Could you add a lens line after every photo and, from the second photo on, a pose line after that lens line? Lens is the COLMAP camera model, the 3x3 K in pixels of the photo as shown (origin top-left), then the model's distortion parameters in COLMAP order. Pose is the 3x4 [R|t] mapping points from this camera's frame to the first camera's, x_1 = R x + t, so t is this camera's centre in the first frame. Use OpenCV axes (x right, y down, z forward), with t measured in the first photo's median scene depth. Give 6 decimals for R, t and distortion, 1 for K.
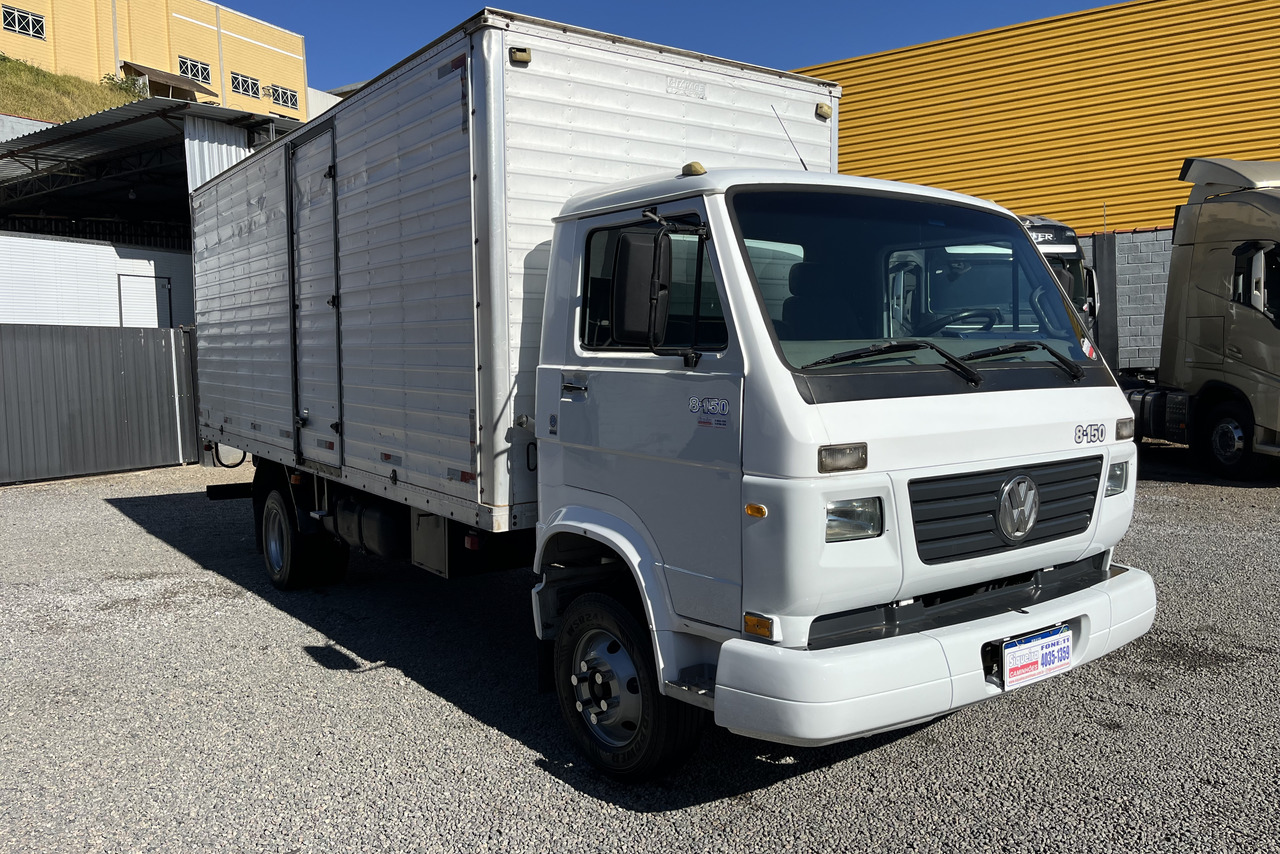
lens RADIAL K [[974.4, 0, 634.6], [0, 974.4, 422.5], [0, 0, 1]] dist [0.024886, -0.004692]
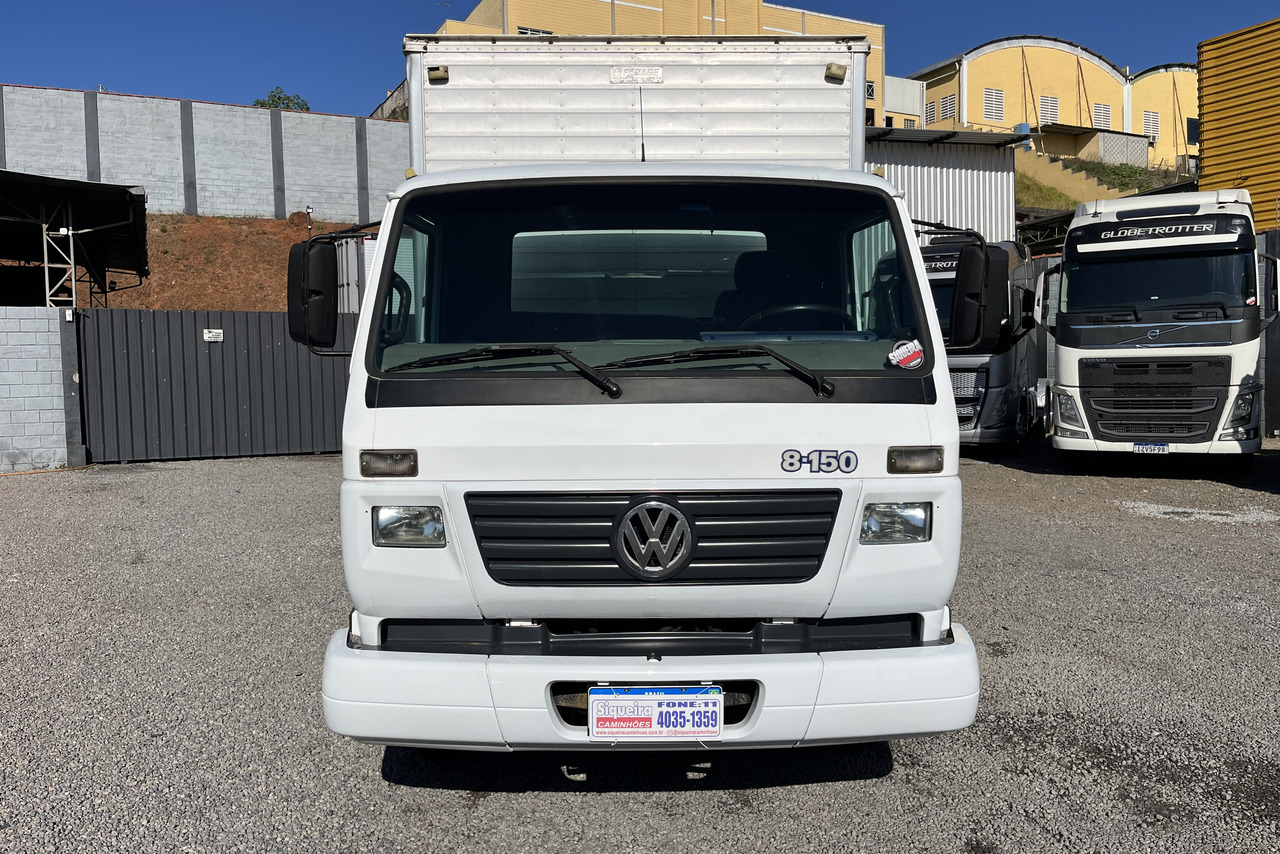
lens RADIAL K [[974.4, 0, 635.4], [0, 974.4, 430.2], [0, 0, 1]] dist [0.024886, -0.004692]
pose [[0.826749, 0.058596, -0.559511, 0.822979], [-0.045275, 0.998265, 0.037645, -0.038875], [0.560746, -0.005791, 0.827968, 0.268779]]
